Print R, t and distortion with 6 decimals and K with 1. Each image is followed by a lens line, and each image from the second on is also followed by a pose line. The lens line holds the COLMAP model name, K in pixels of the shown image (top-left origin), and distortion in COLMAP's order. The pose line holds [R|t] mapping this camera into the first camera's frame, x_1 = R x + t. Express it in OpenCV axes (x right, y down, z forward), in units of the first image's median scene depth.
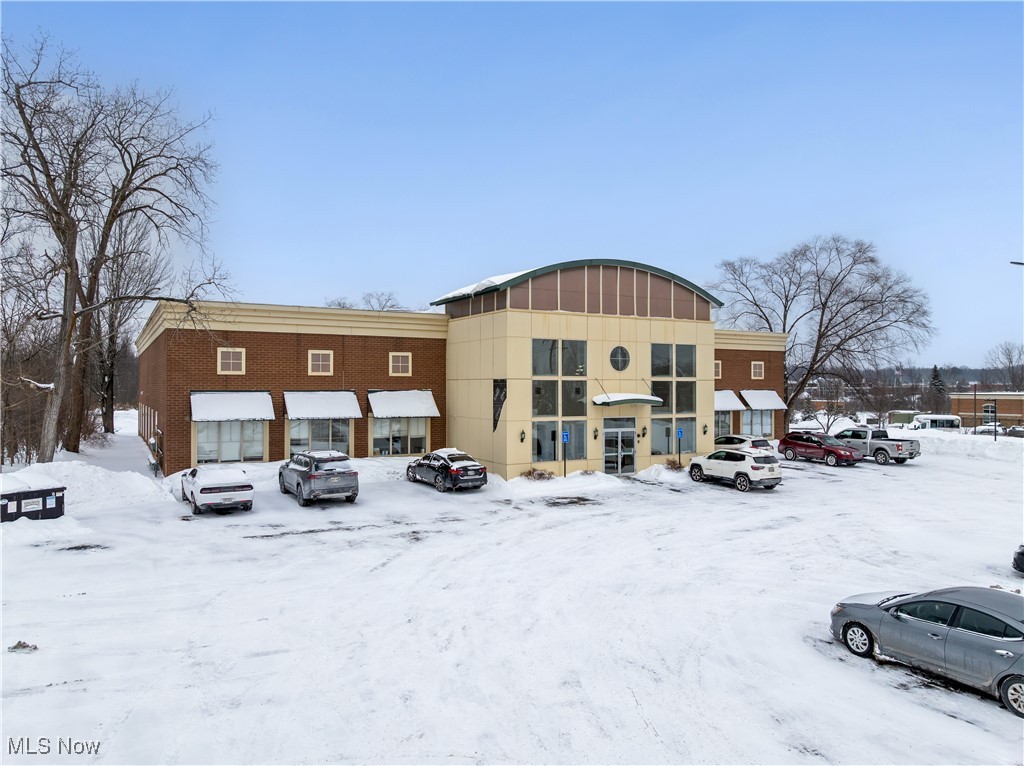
lens RADIAL K [[723.3, 0, 514.1], [0, 723.3, 378.9], [0, 0, 1]] dist [-0.036147, 0.001568]
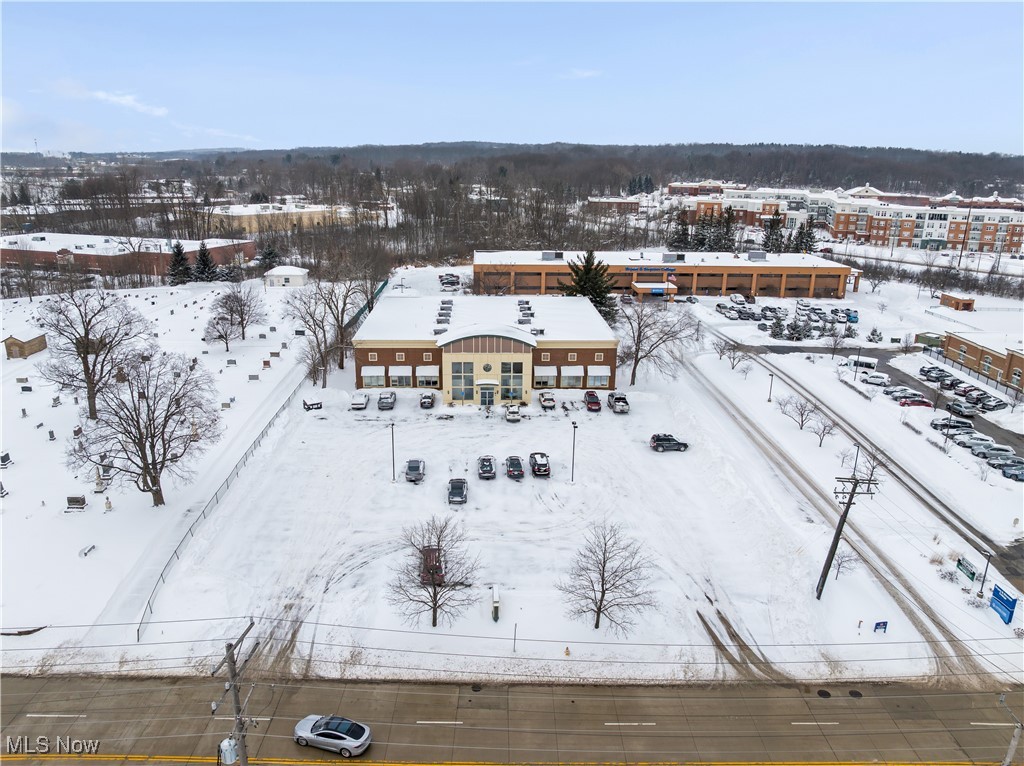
lens RADIAL K [[723.3, 0, 514.1], [0, 723.3, 378.9], [0, 0, 1]] dist [-0.036147, 0.001568]
pose [[0.891864, 0.142689, -0.429206, 1.512372], [-0.007251, 0.953324, 0.301864, -0.872300], [0.452245, -0.266109, 0.851270, -1.444932]]
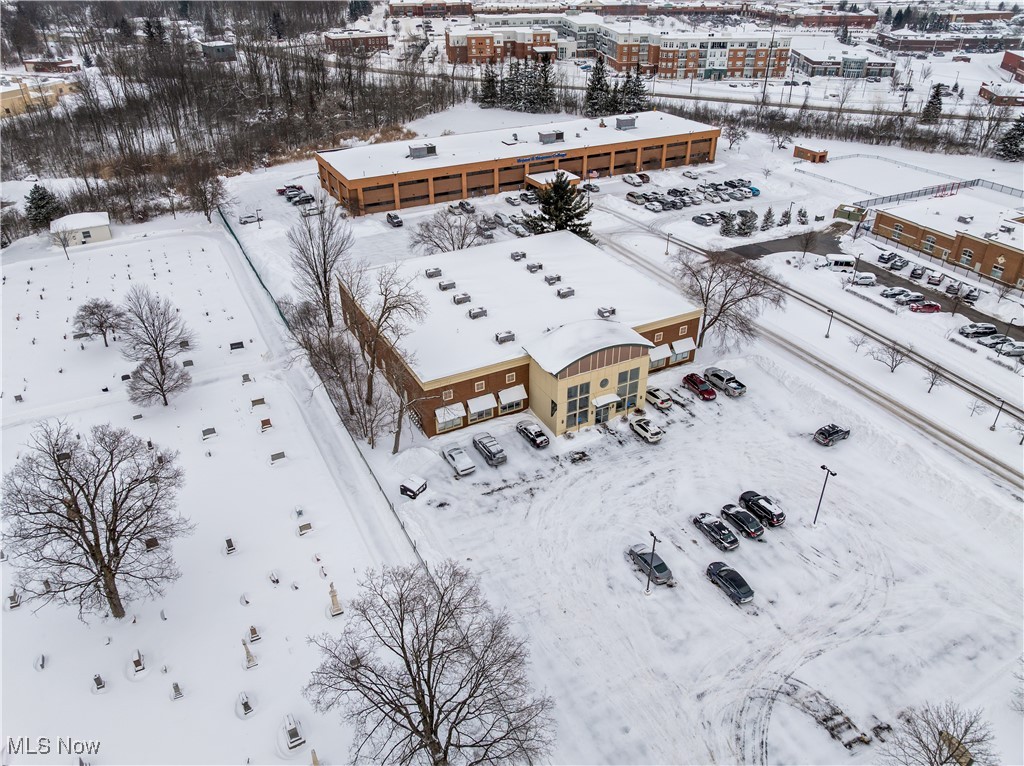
lens RADIAL K [[723.3, 0, 514.1], [0, 723.3, 378.9], [0, 0, 1]] dist [-0.036147, 0.001568]
pose [[0.999452, 0.009004, -0.031842, -0.076082], [0.009019, 0.851726, 0.523909, -1.311139], [0.031838, -0.523910, 0.851179, -1.044973]]
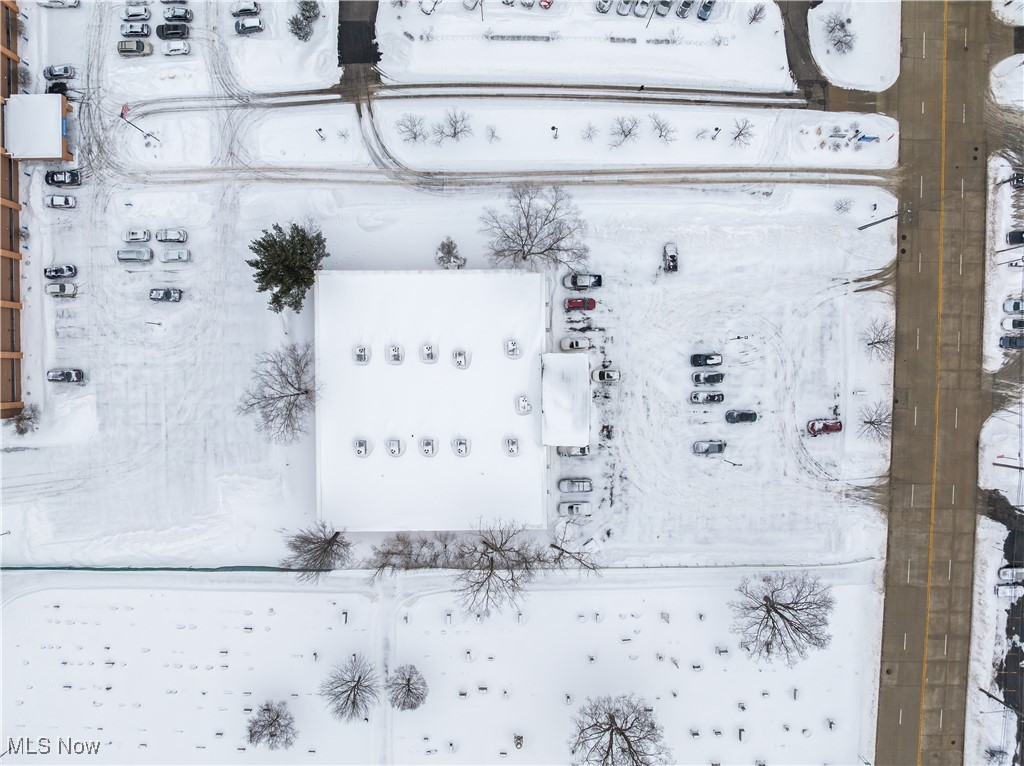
lens RADIAL K [[723.3, 0, 514.1], [0, 723.3, 378.9], [0, 0, 1]] dist [-0.036147, 0.001568]
pose [[0.485129, -0.874390, -0.009543, 0.101151], [-0.017864, -0.020821, 0.999624, -3.270491], [-0.874260, -0.484776, -0.025721, 1.426450]]
